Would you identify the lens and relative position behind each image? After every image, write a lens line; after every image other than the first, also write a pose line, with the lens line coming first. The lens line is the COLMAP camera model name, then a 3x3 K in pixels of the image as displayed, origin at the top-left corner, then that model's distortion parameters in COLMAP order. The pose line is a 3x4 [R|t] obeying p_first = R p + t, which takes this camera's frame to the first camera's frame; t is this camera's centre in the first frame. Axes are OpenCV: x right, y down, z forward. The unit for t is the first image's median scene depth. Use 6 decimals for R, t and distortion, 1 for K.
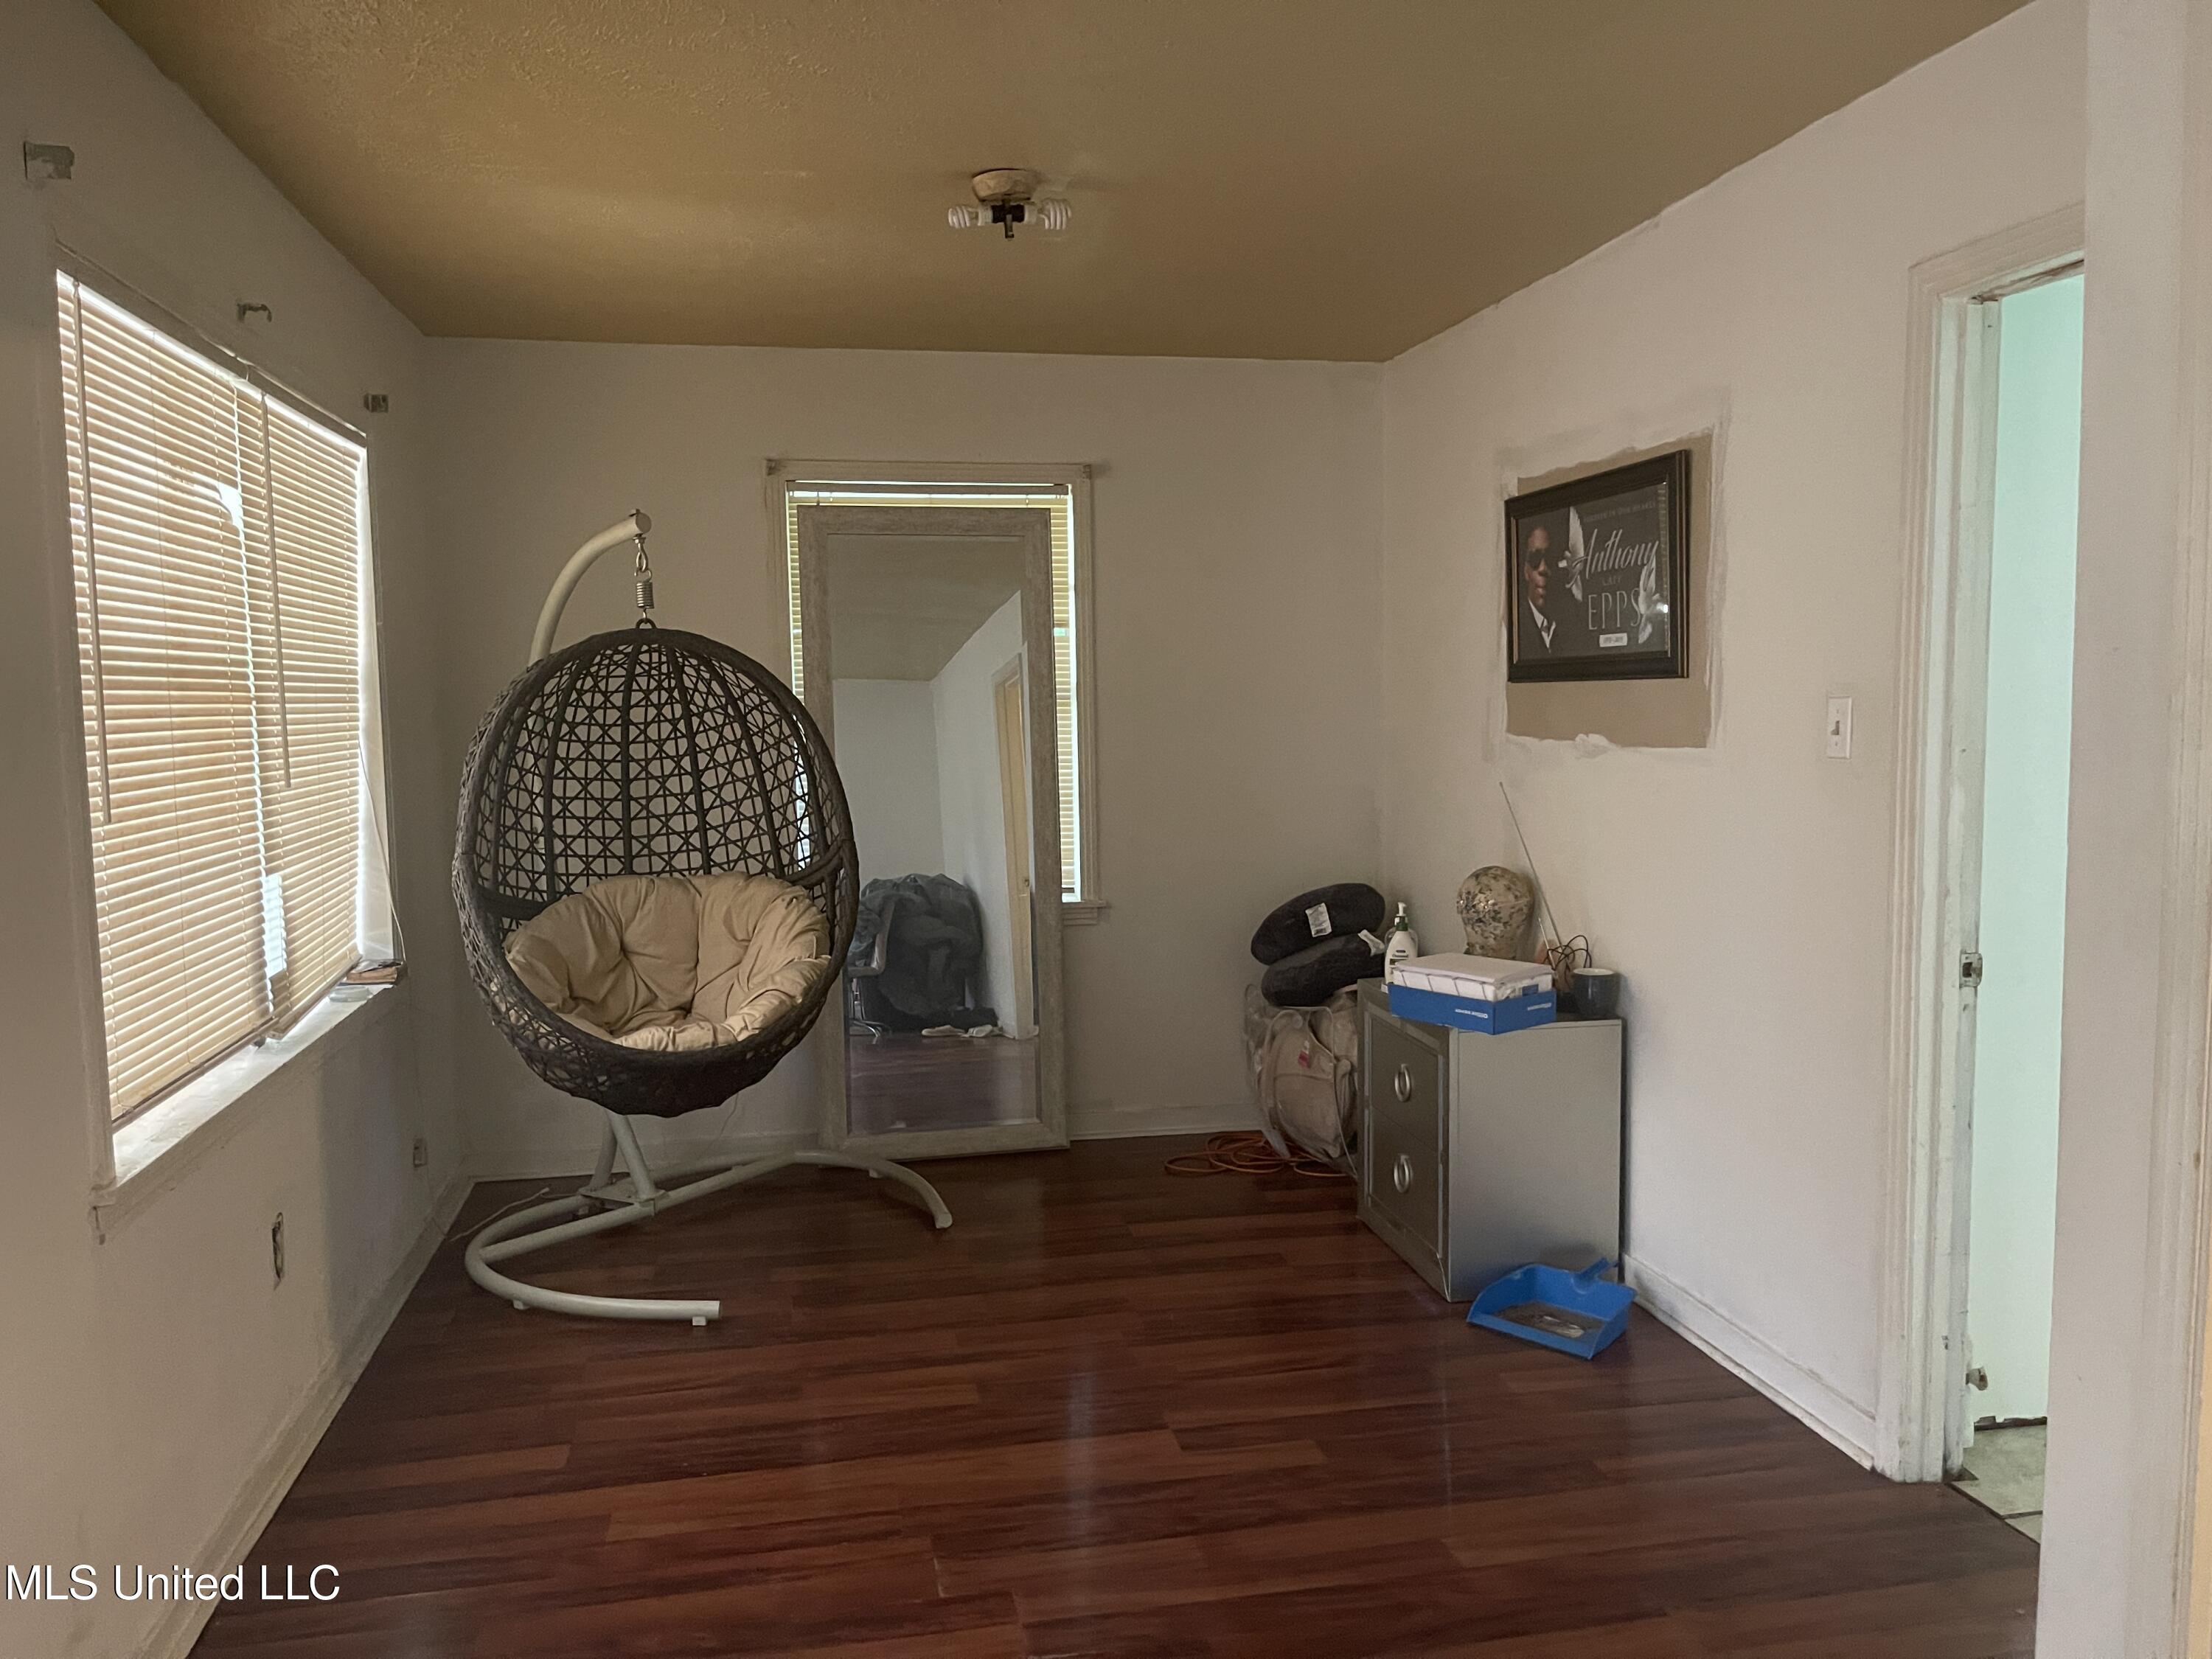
lens RADIAL K [[1661.7, 0, 1106.0], [0, 1661.7, 829.5], [0, 0, 1]] dist [0.048613, -0.058884]
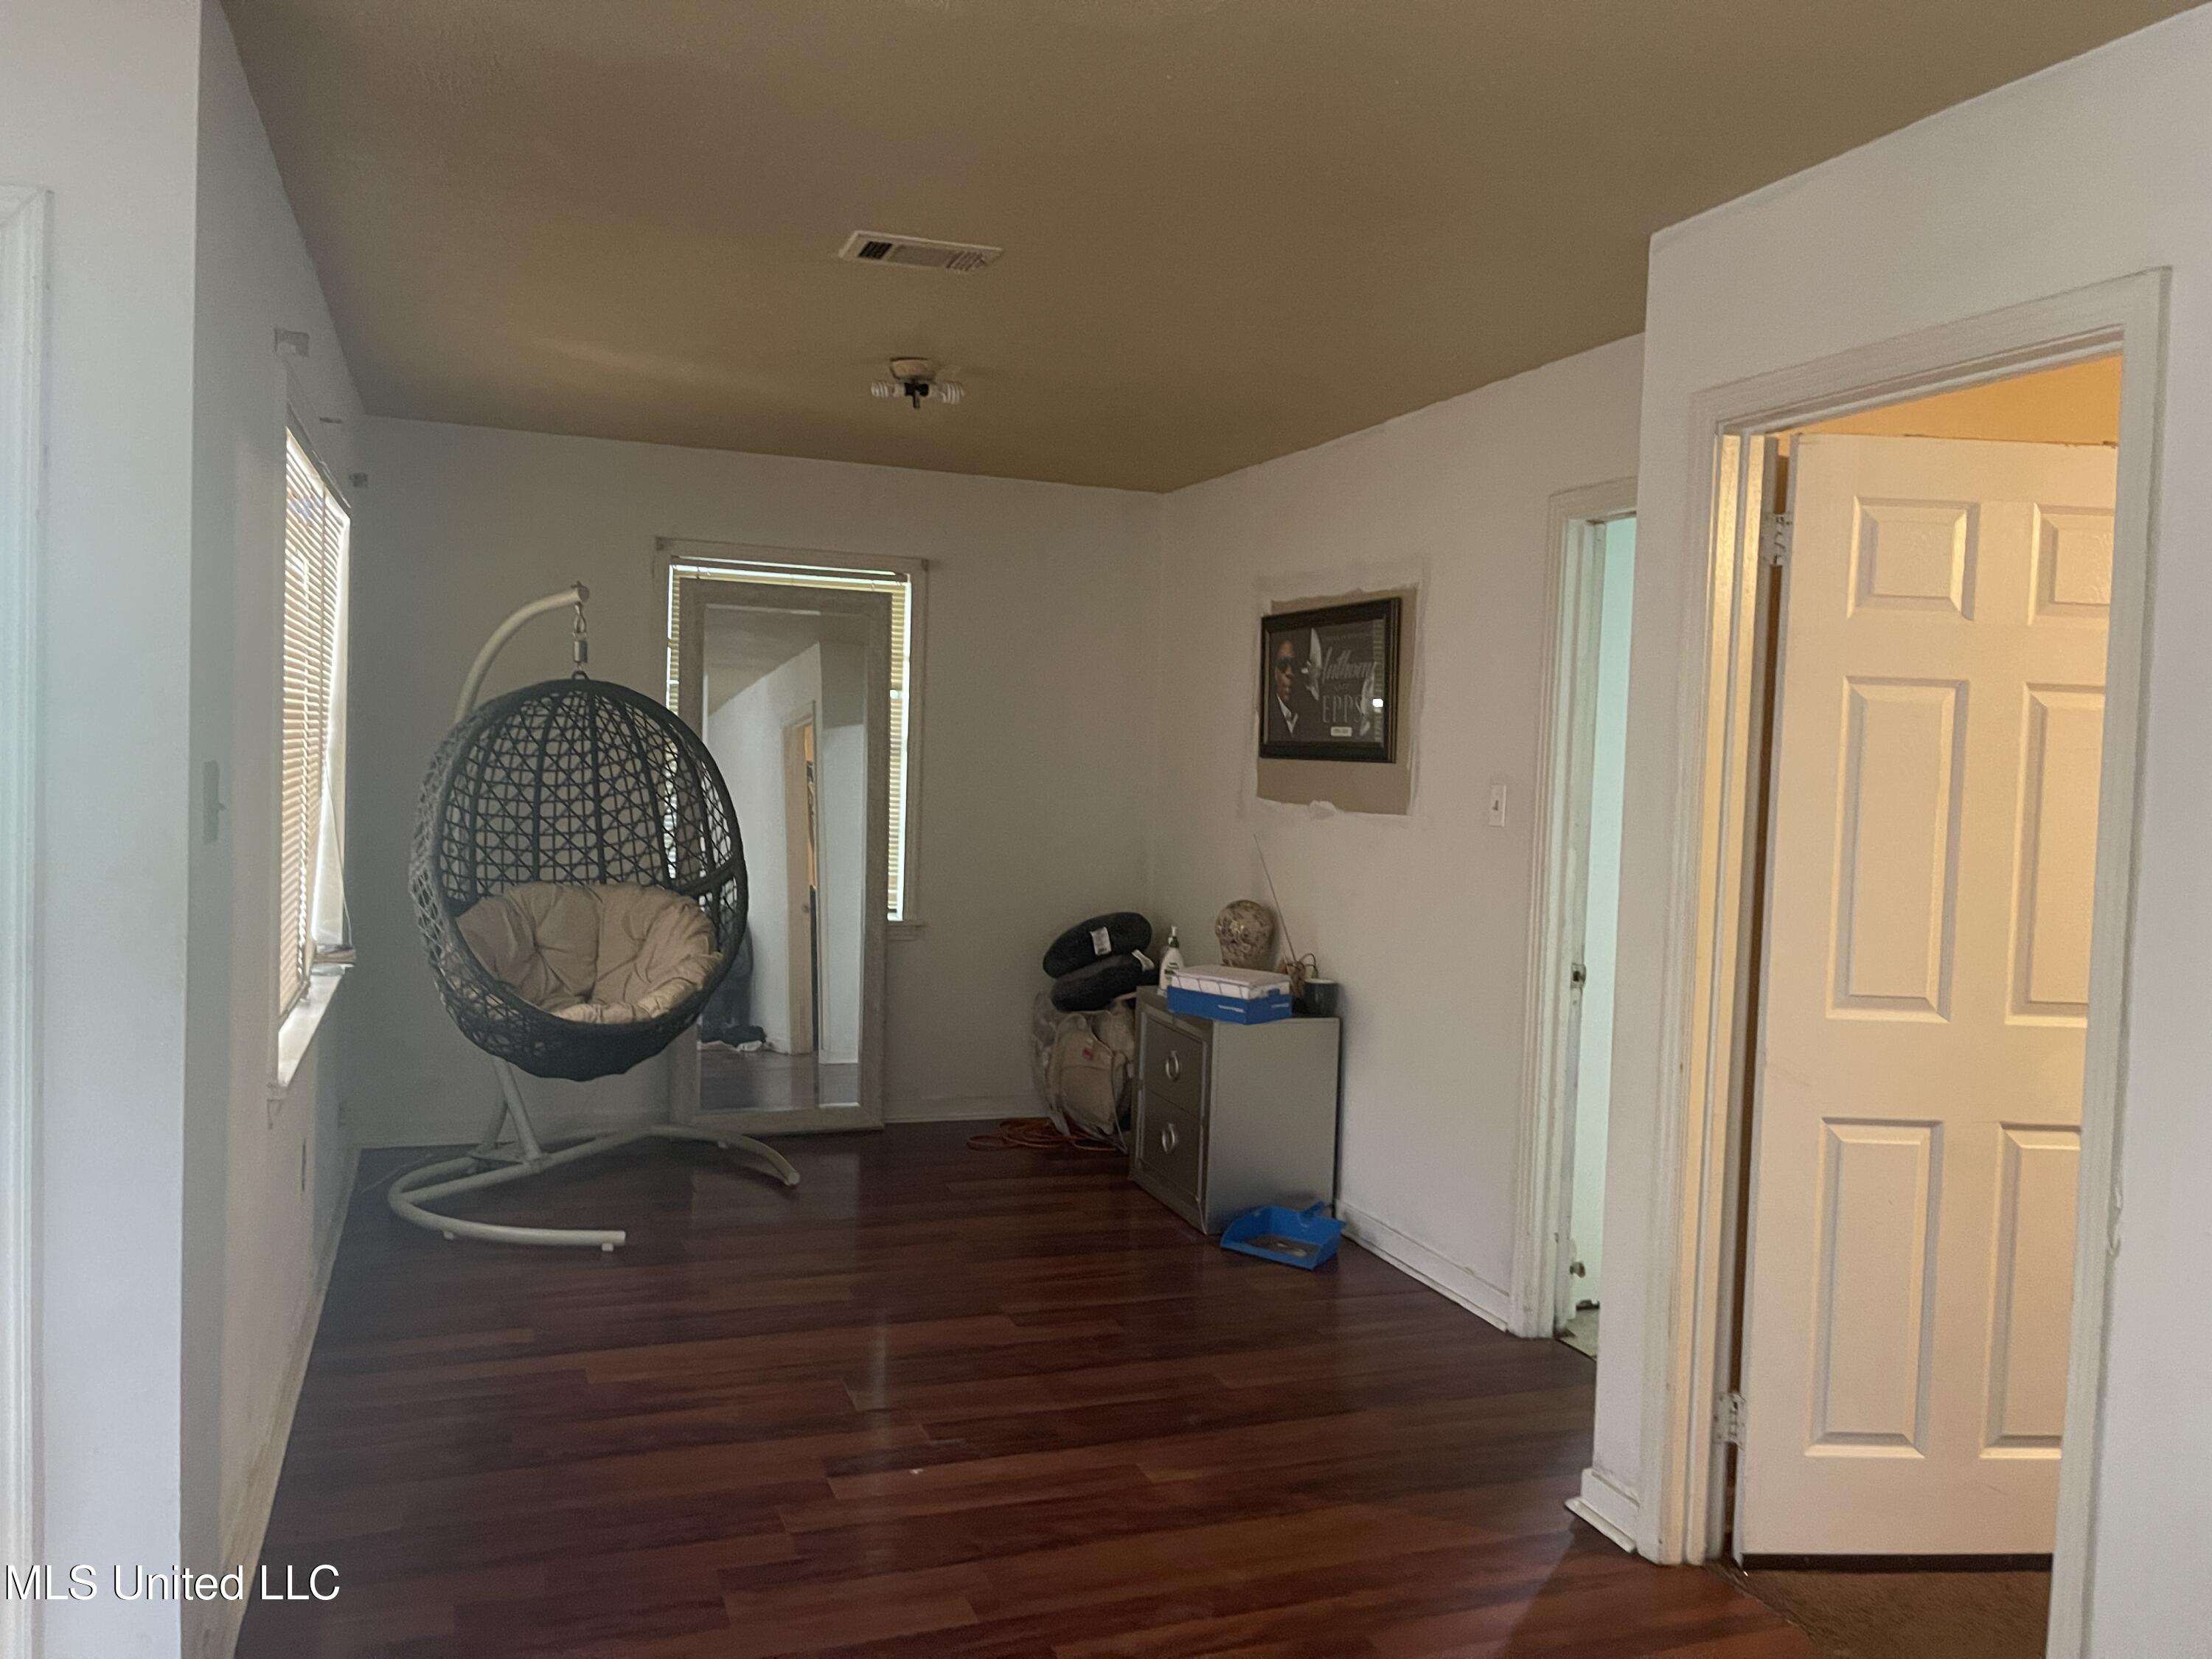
lens RADIAL K [[1635.5, 0, 1101.8], [0, 1635.5, 788.8], [0, 0, 1]] dist [0.111872, -0.308980]
pose [[0.984919, 0.047427, 0.166390, -0.093374], [-0.038386, 0.997628, -0.057139, 0.013411], [-0.168705, 0.049890, 0.984403, -0.236902]]
